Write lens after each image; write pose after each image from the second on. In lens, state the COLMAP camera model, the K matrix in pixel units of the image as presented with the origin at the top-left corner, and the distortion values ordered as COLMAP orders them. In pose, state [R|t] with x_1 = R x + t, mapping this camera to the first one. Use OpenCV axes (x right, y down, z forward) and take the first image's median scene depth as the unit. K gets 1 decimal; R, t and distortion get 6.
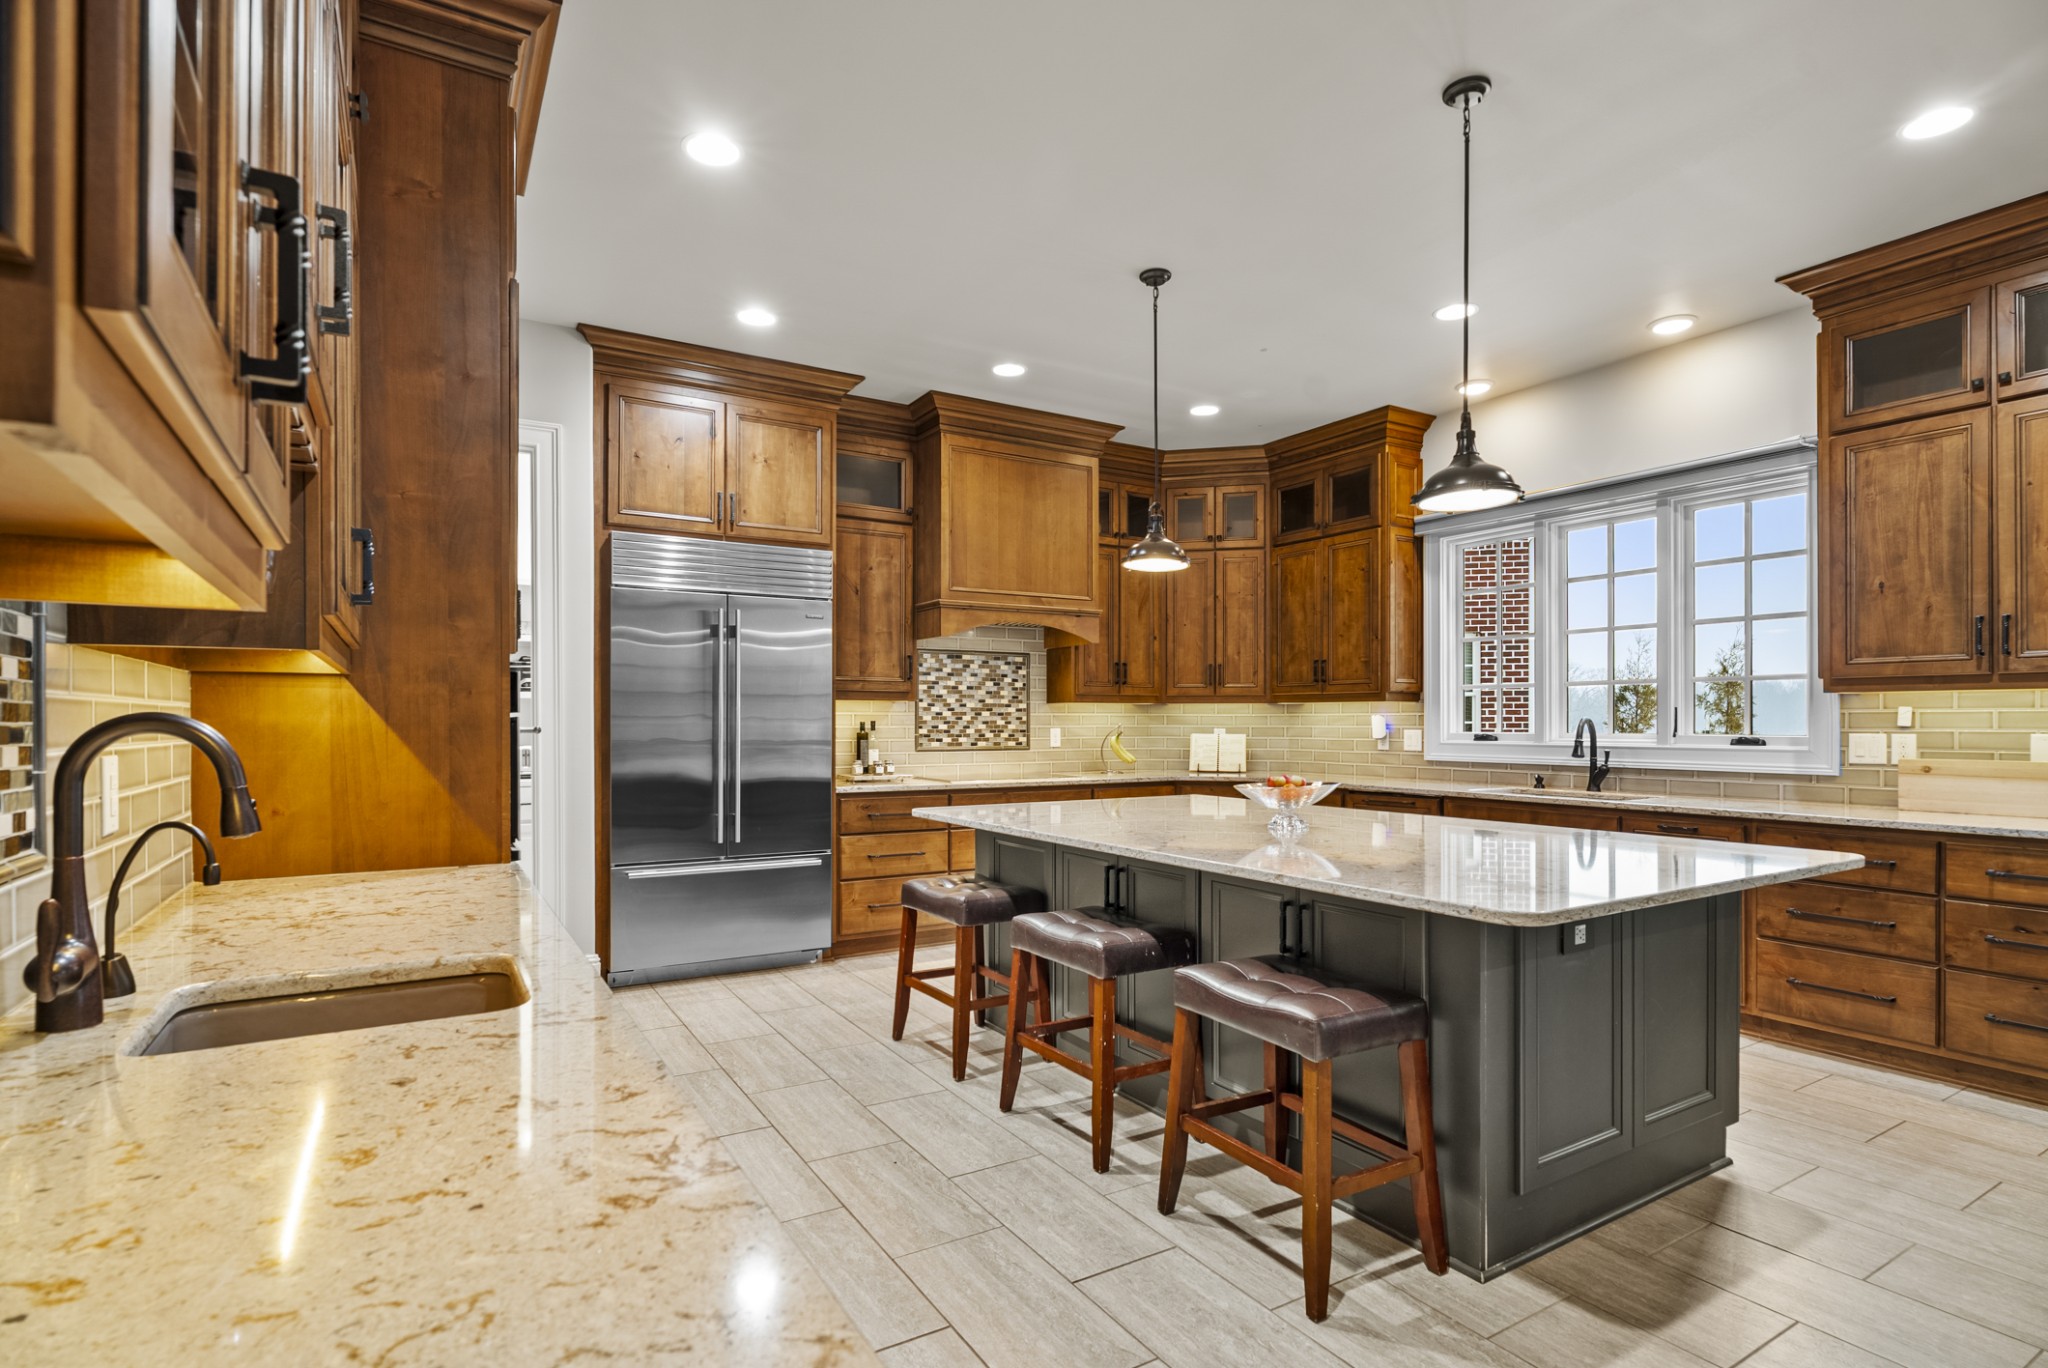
lens RADIAL K [[1009.5, 0, 1022.4], [0, 1009.5, 717.6], [0, 0, 1]] dist [-0.000642, -0.000496]
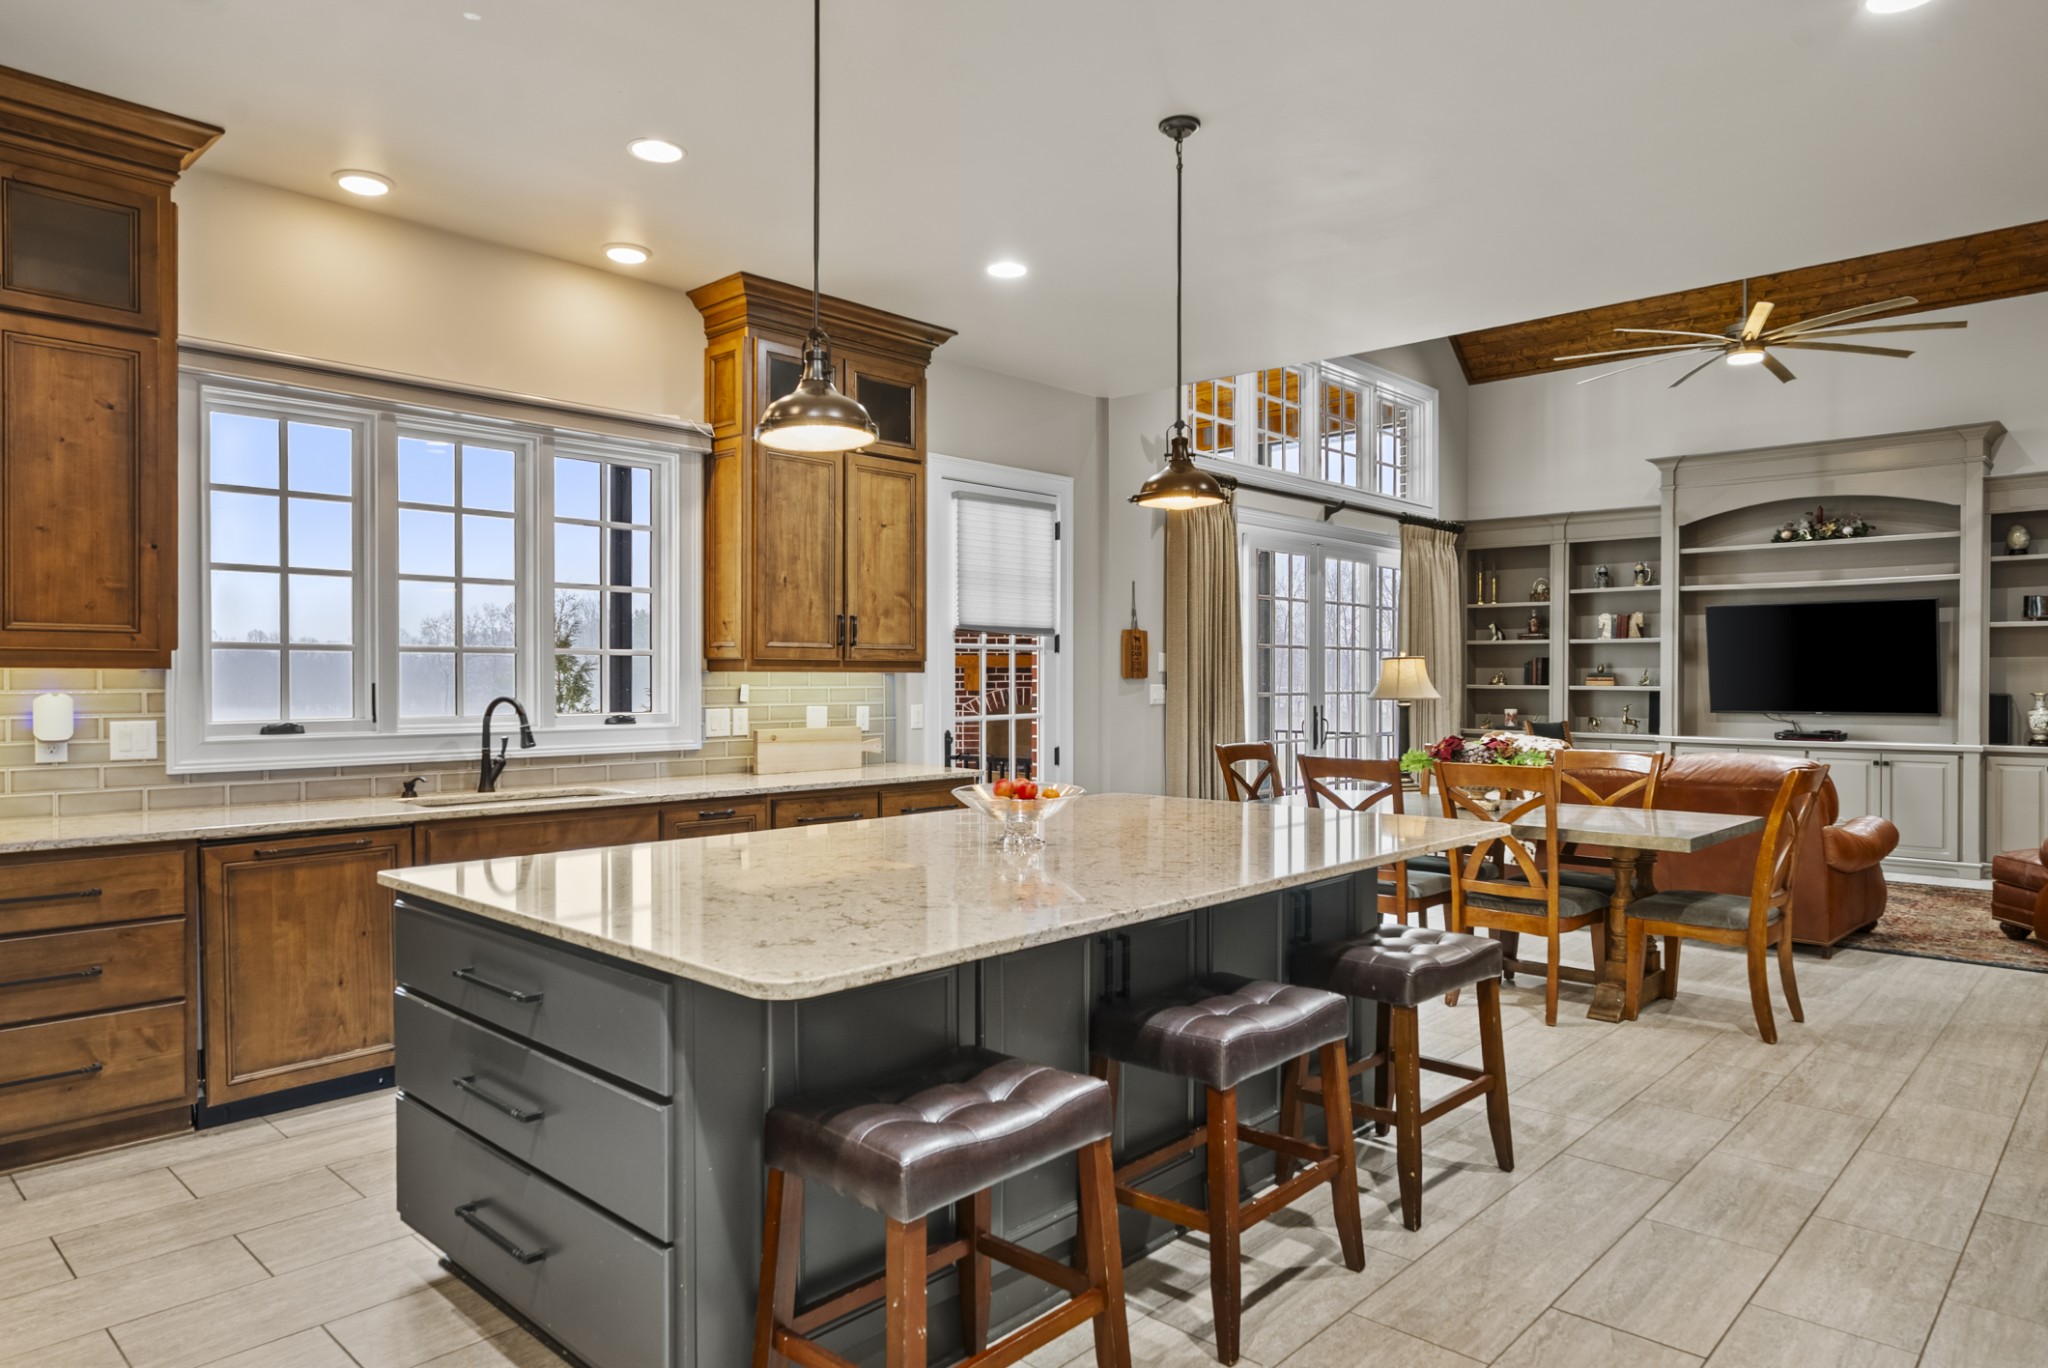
lens RADIAL K [[1247.5, 0, 1024.0], [0, 1247.5, 684.0], [0, 0, 1]] dist [-0.020330, 0.001039]
pose [[-0.265211, -0.000999, 0.964190, -0.540635], [-0.001165, 0.999999, 0.000716, -0.012190], [-0.964190, -0.000933, -0.265212, 1.019229]]
